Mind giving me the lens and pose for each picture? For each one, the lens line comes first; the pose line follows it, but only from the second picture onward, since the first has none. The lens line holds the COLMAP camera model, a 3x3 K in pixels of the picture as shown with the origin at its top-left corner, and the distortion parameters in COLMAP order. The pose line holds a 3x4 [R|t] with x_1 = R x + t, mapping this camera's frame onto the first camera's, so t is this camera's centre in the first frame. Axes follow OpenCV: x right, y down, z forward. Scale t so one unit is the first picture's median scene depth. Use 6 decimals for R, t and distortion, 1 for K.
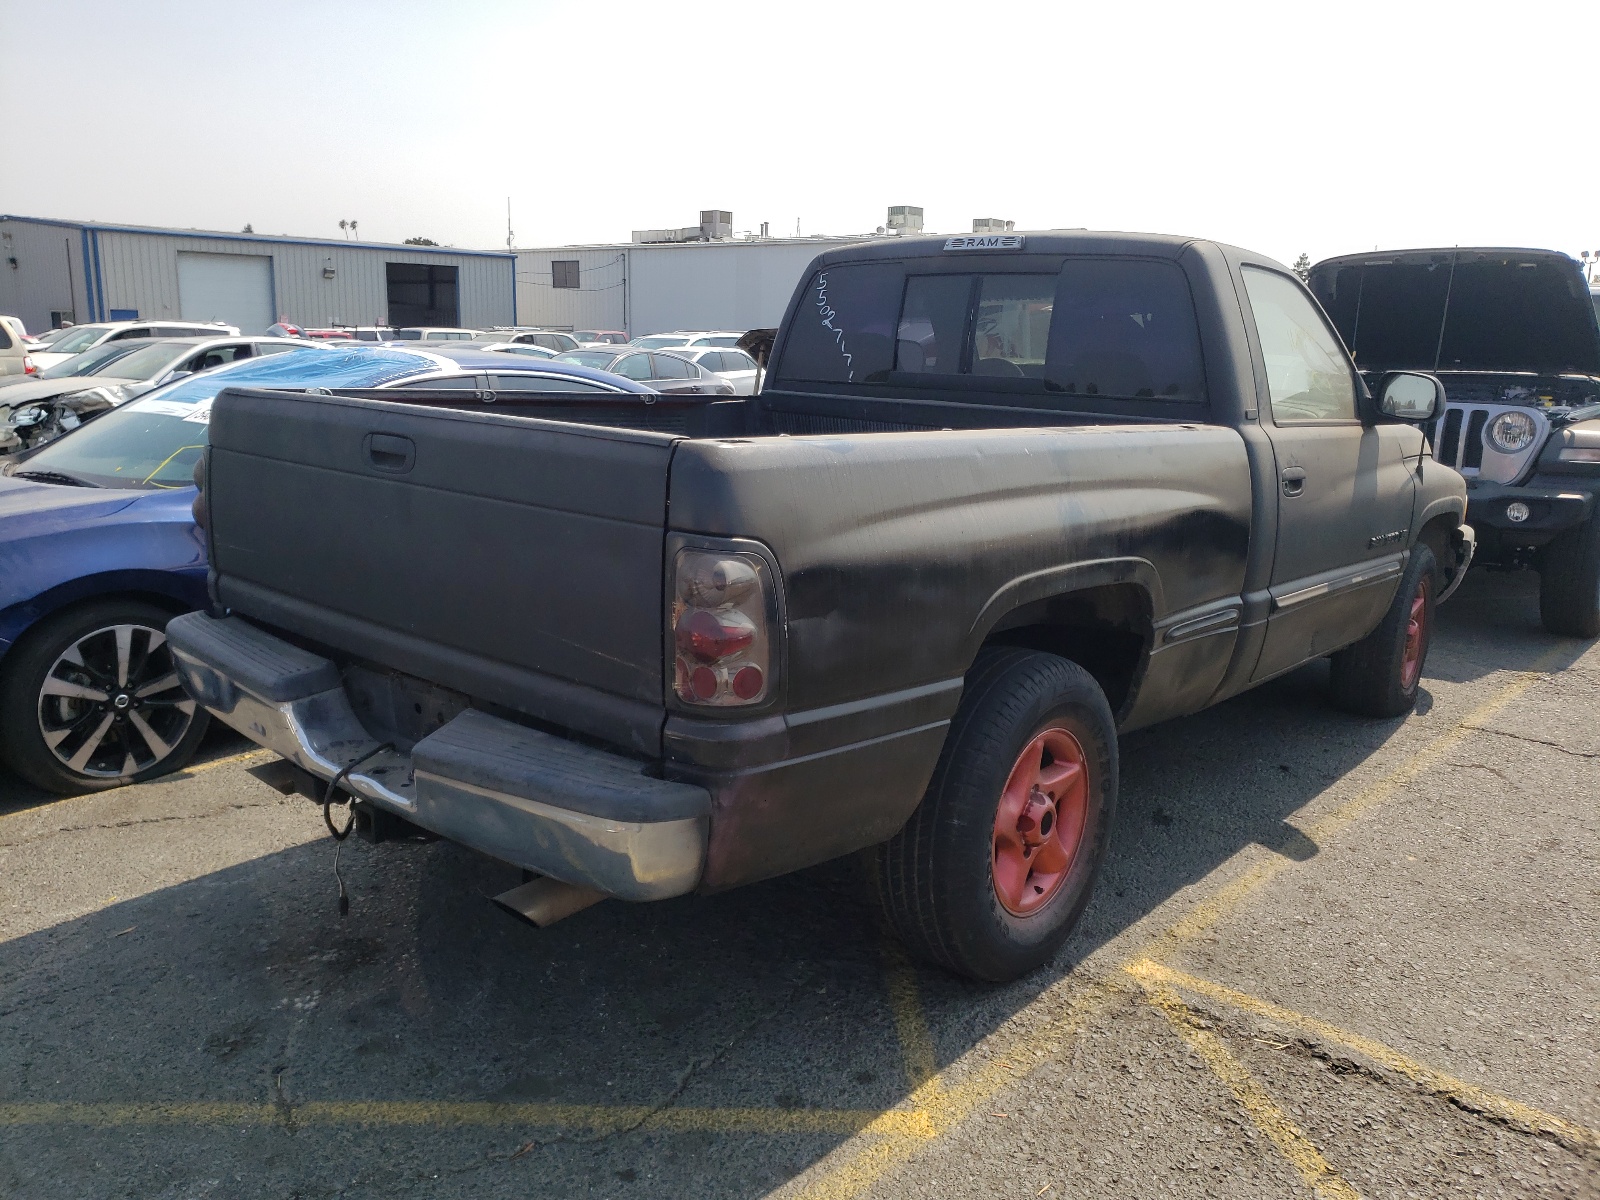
lens RADIAL K [[1232.8, 0, 796.5], [0, 1232.8, 623.3], [0, 0, 1]] dist [0.011369, 0.001534]
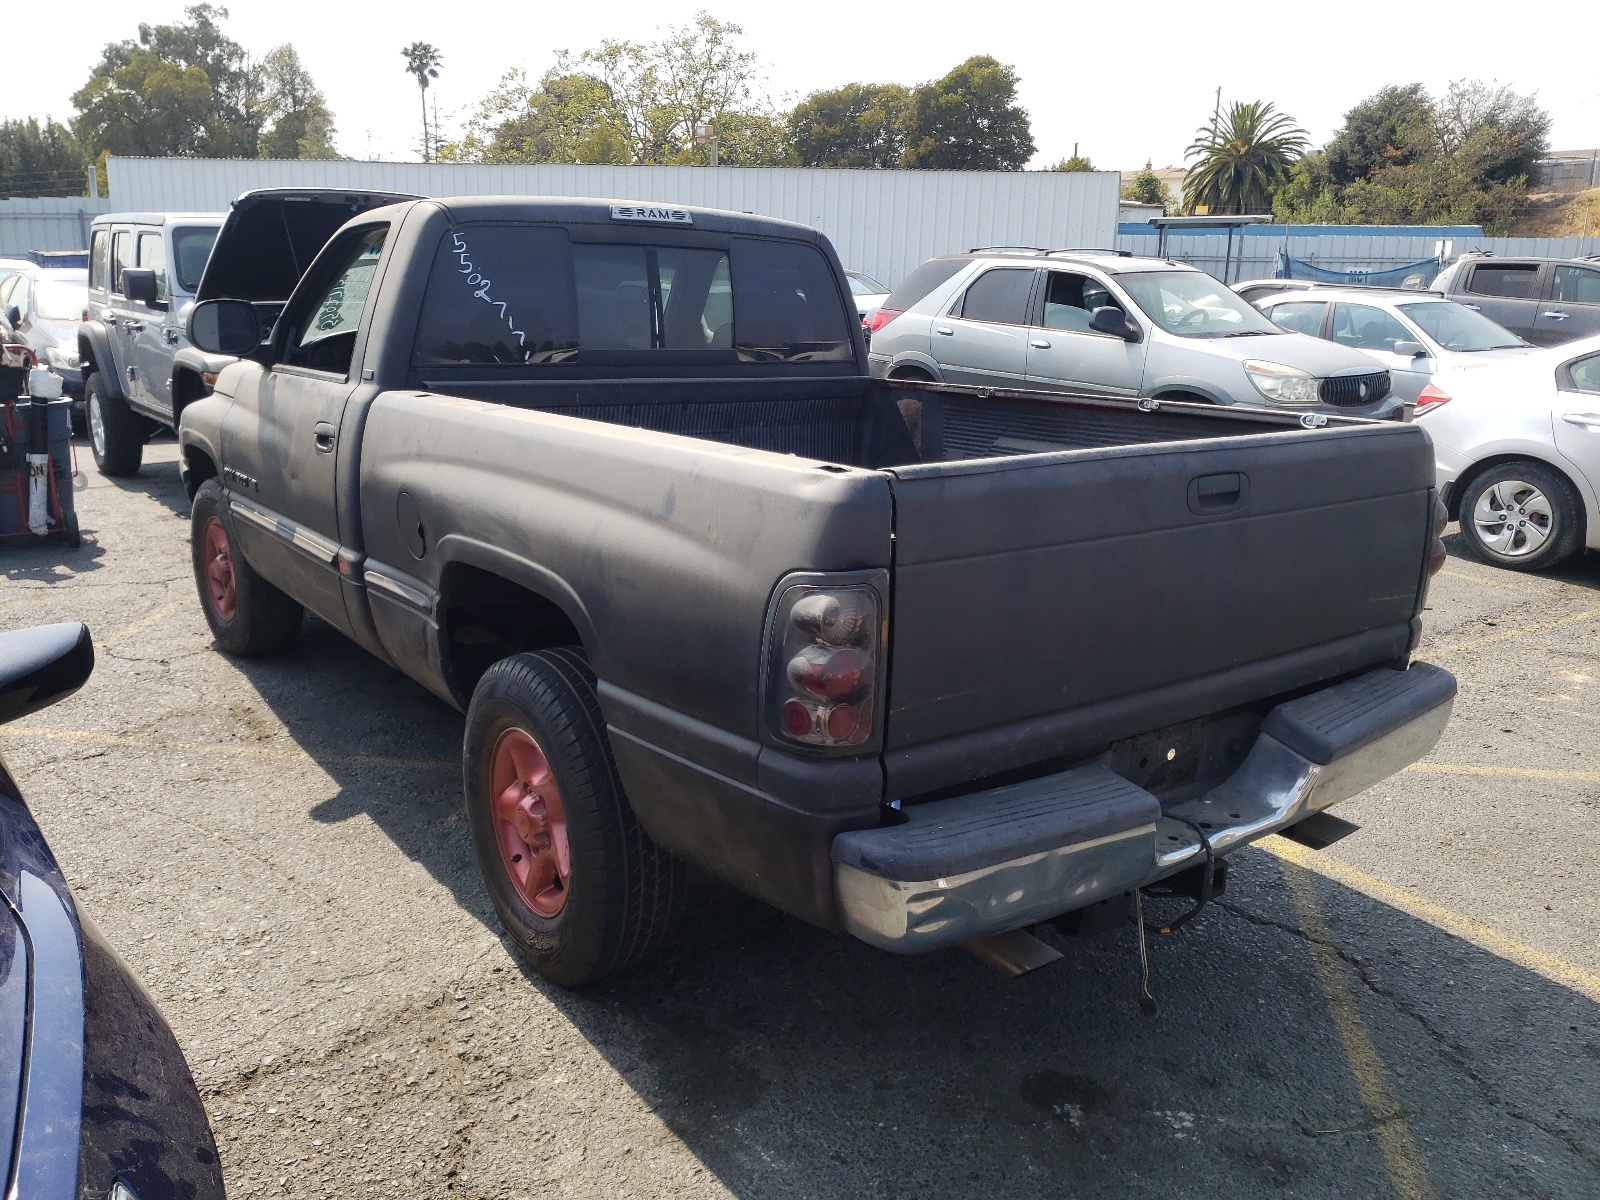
lens RADIAL K [[1183.5, 0, 800.0], [0, 1183.5, 600.0], [0, 0, 1]] dist [0.023043, -0.000060]
pose [[0.232999, -0.268670, 0.934627, -1.113635], [0.196785, 0.954222, 0.225245, -0.286197], [-0.952359, 0.131439, 0.275203, 0.933872]]
